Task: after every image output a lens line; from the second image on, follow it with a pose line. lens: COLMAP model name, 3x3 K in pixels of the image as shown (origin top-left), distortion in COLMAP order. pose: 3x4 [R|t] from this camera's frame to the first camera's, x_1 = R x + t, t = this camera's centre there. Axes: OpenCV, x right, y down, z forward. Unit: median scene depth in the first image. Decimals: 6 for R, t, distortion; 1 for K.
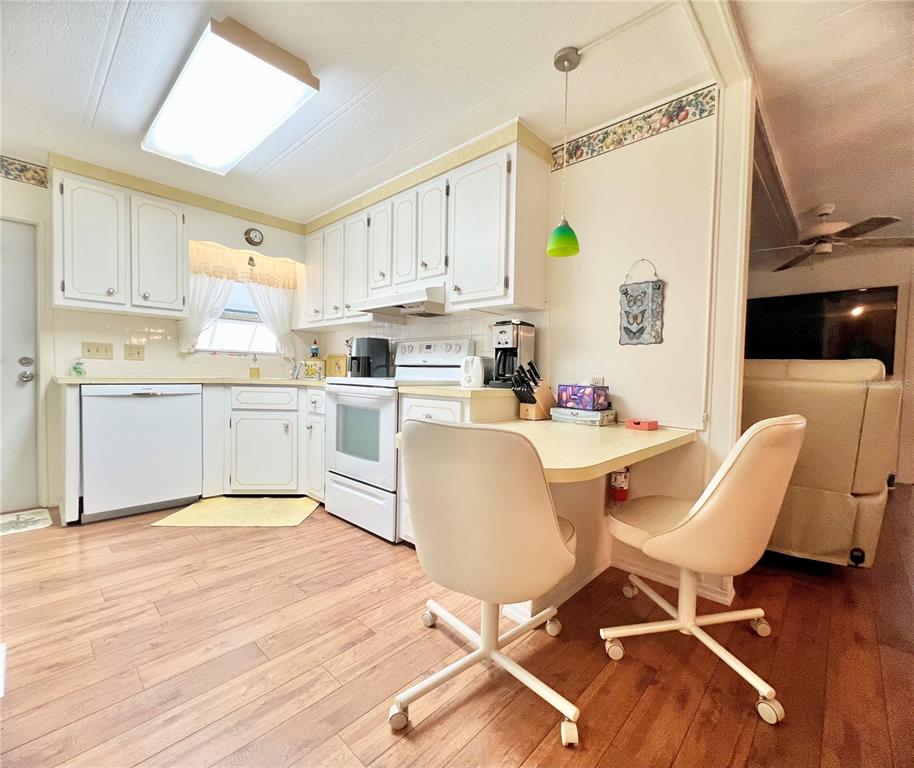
lens RADIAL K [[406.4, 0, 483.0], [0, 406.4, 388.2], [0, 0, 1]] dist [-0.002552, 0.001760]
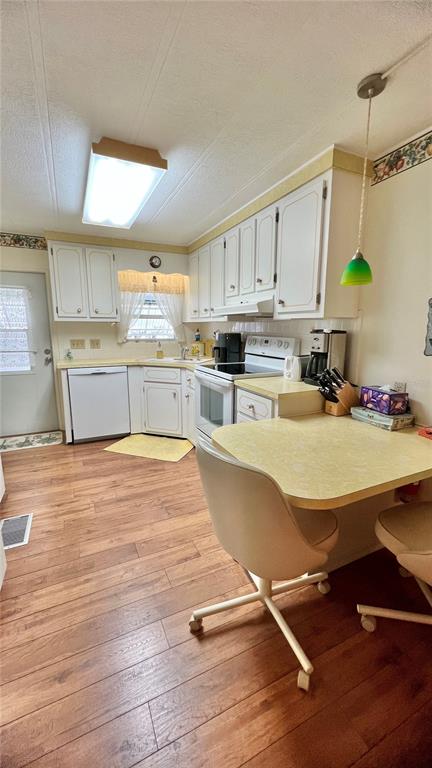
lens RADIAL K [[304.9, 0, 218.1], [0, 304.9, 386.2], [0, 0, 1]] dist [-0.000886, 0.000830]
pose [[0.920848, 0.053794, -0.386194, 0.146705], [0.003084, 0.989402, 0.145170, -0.140194], [0.389910, -0.134870, 0.910923, 0.044054]]
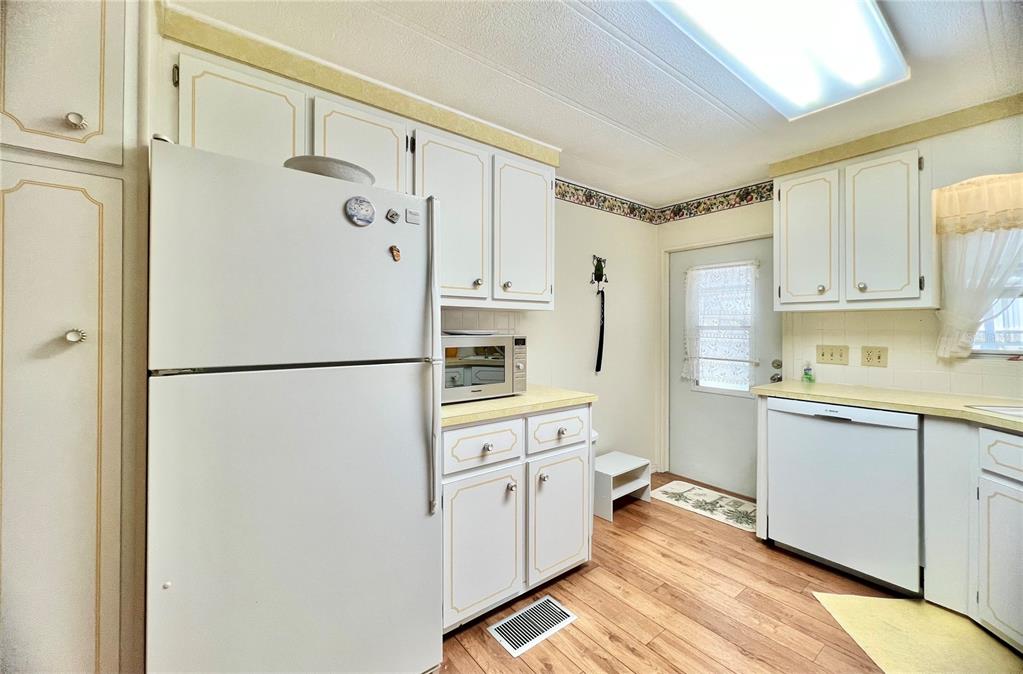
lens RADIAL K [[409.9, 0, 512.3], [0, 409.9, 326.4], [0, 0, 1]] dist [-0.001872, -0.000179]
pose [[-0.179323, -0.030156, -0.983328, 0.064468], [-0.046532, 0.998671, -0.022141, -0.140426], [0.982689, 0.041786, -0.180488, 0.659769]]
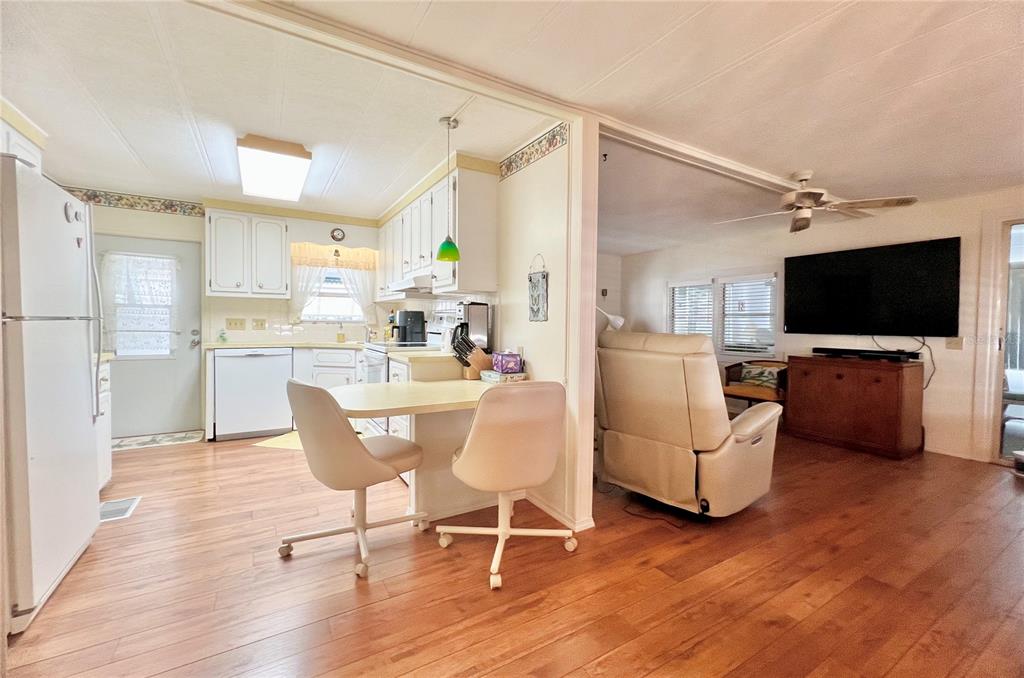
lens RADIAL K [[428.5, 0, 542.3], [0, 428.5, 334.9], [0, 0, 1]] dist [-0.000057, 0.000516]
pose [[0.964712, -0.003405, -0.263287, 0.701728], [-0.000398, 0.999896, -0.014388, -0.043826], [0.263309, 0.013985, 0.964610, -0.257547]]
